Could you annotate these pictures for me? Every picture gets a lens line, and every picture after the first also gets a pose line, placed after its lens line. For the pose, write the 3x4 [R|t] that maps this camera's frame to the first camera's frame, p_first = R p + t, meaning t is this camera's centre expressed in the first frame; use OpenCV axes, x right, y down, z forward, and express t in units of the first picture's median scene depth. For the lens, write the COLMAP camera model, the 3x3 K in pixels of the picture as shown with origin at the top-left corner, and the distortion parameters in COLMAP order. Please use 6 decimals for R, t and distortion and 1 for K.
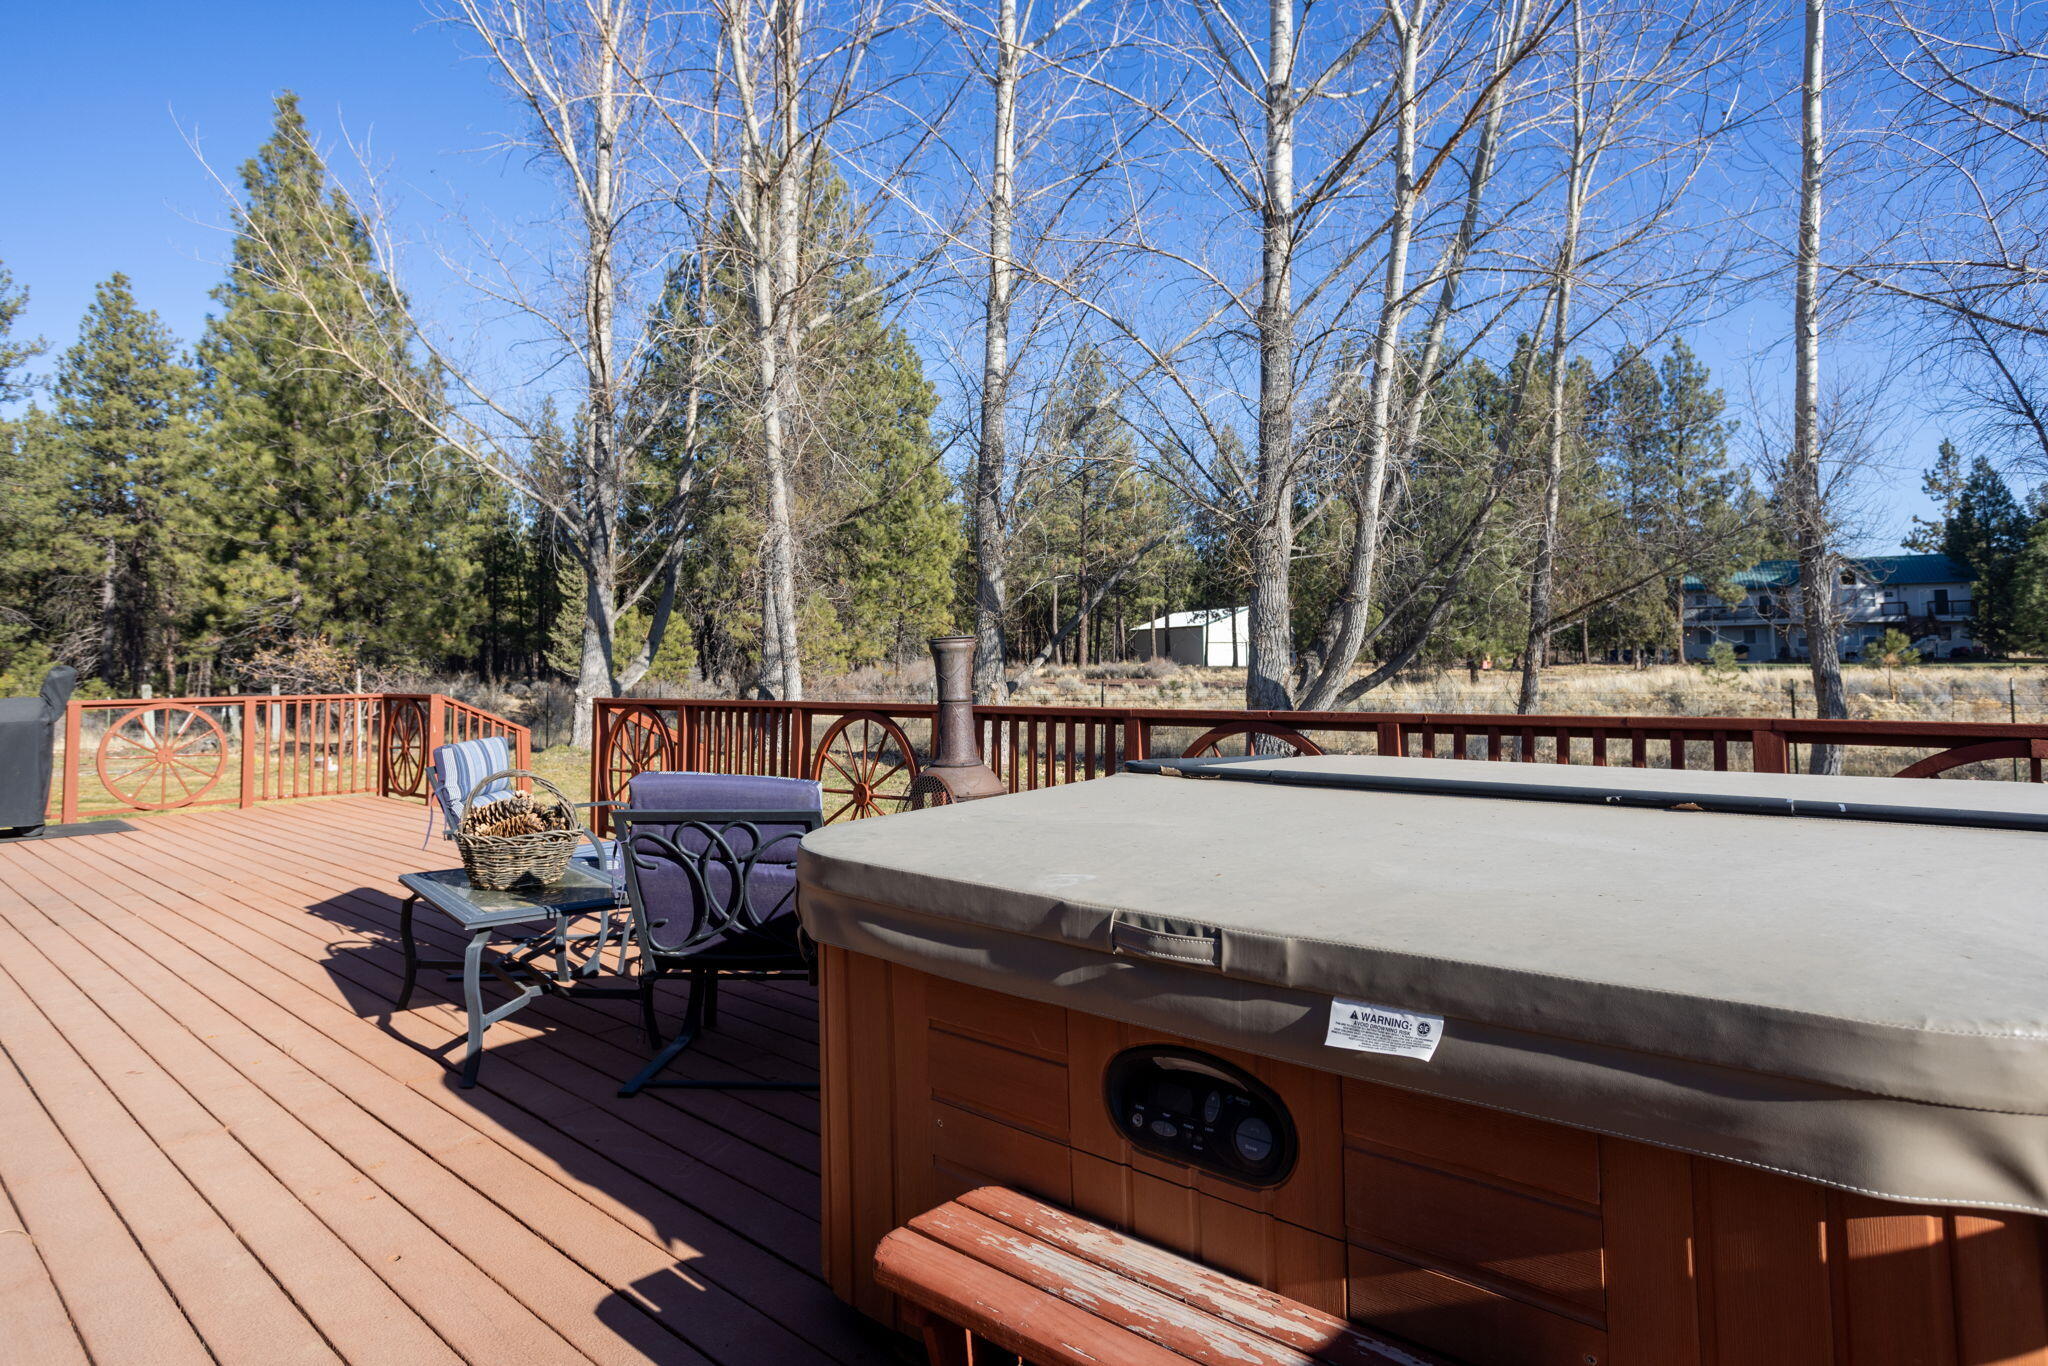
lens RADIAL K [[1118.5, 0, 1024.8], [0, 1118.5, 594.7], [0, 0, 1]] dist [-0.034114, 0.032955]
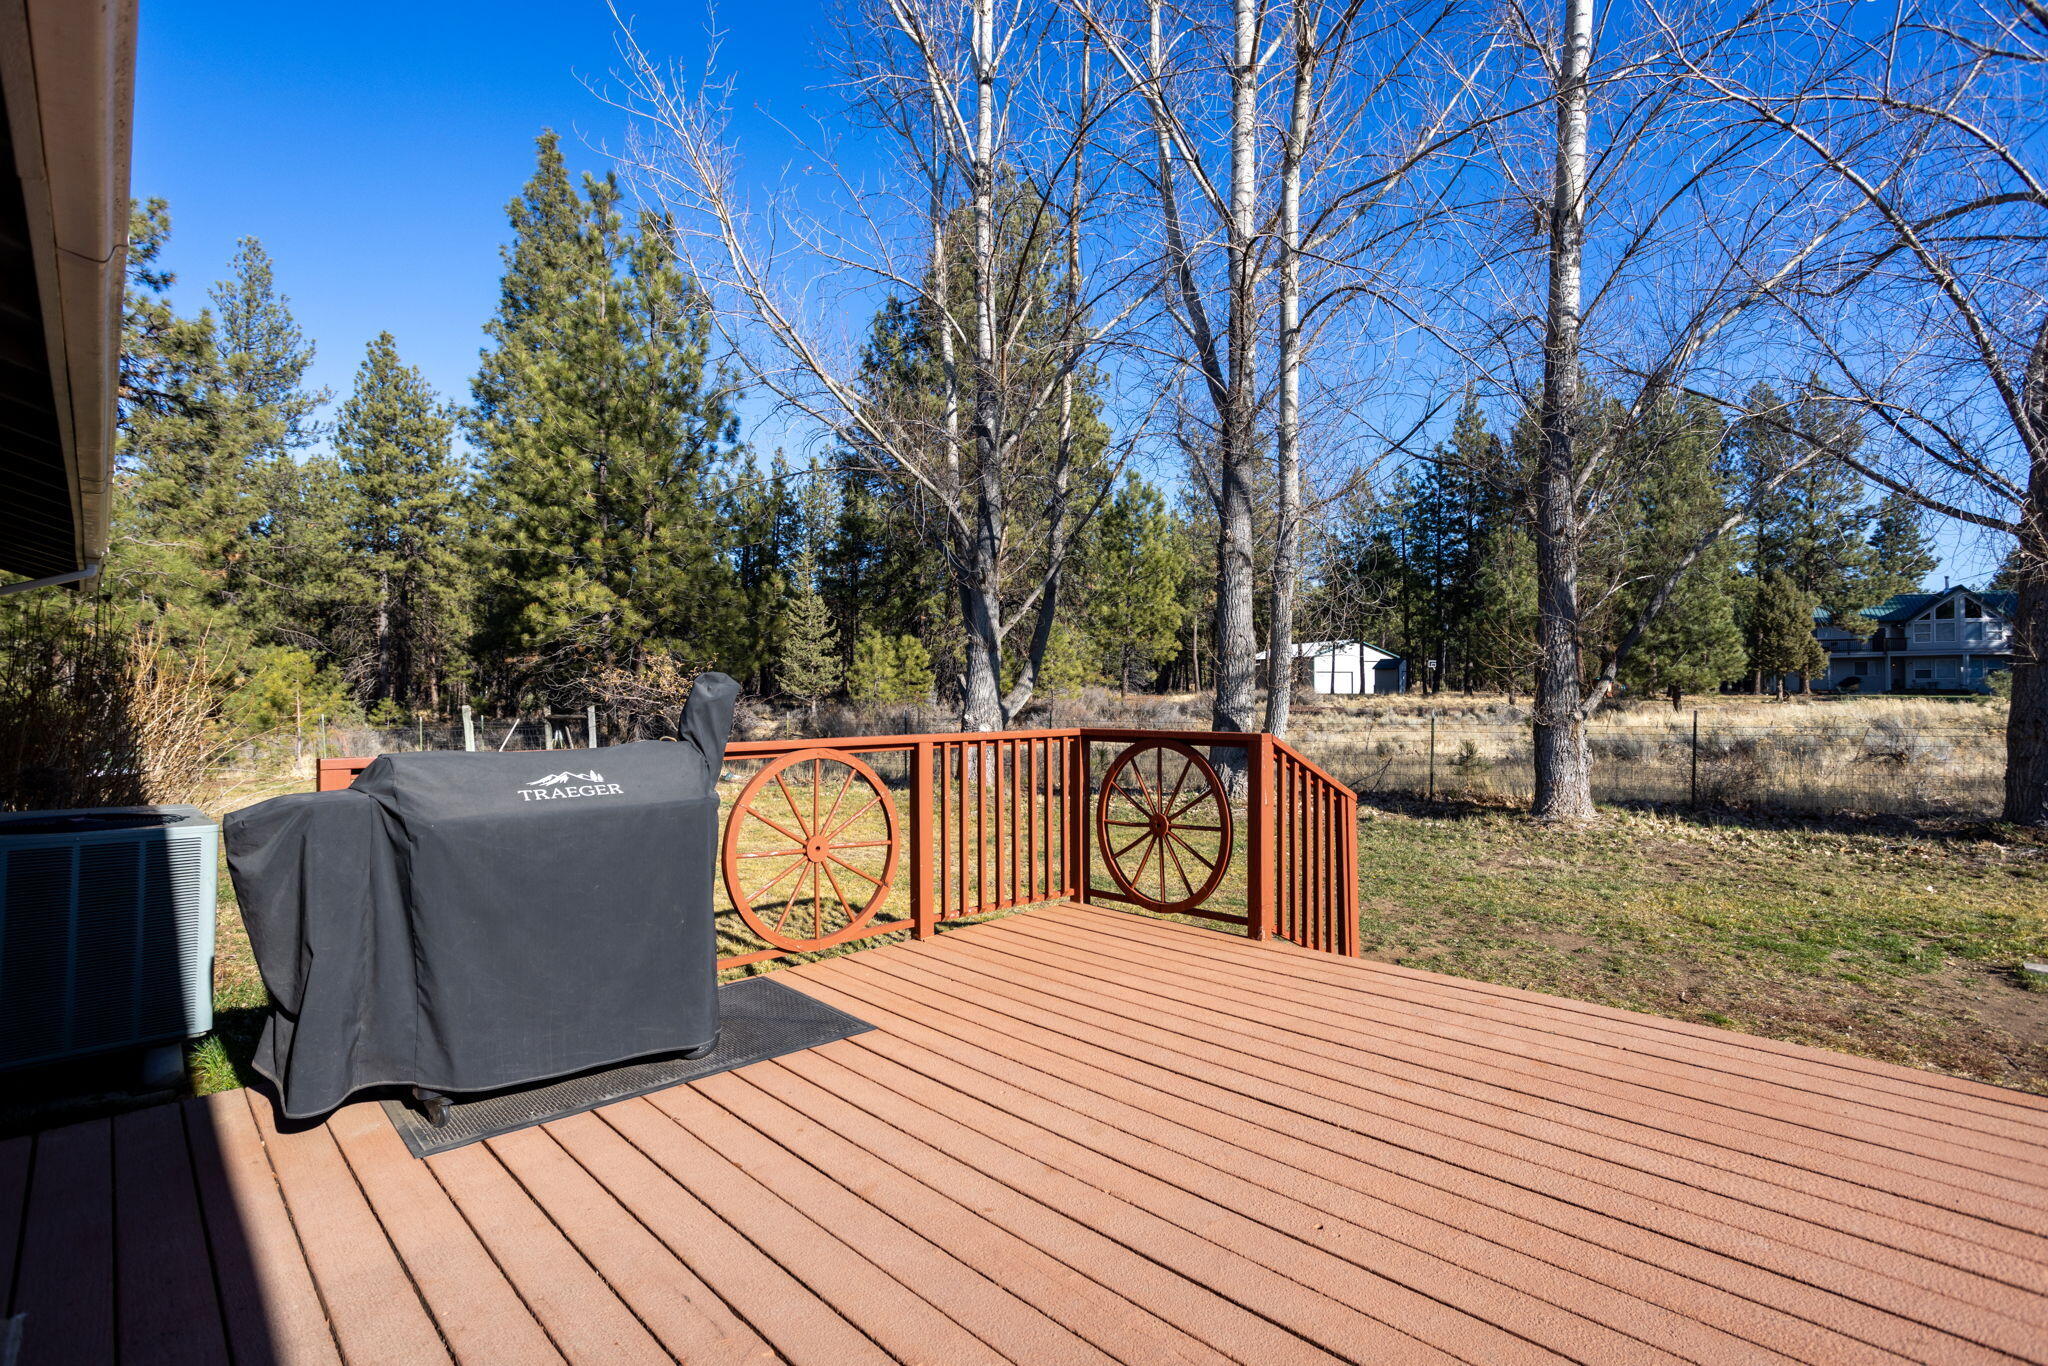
lens RADIAL K [[976.6, 0, 1026.7], [0, 976.6, 668.9], [0, 0, 1]] dist [-0.046087, 0.040611]
pose [[0.996498, 0.004351, -0.083507, -0.109373], [-0.001028, 0.999207, 0.039796, 0.007056], [0.083614, -0.039571, 0.995712, 0.095022]]
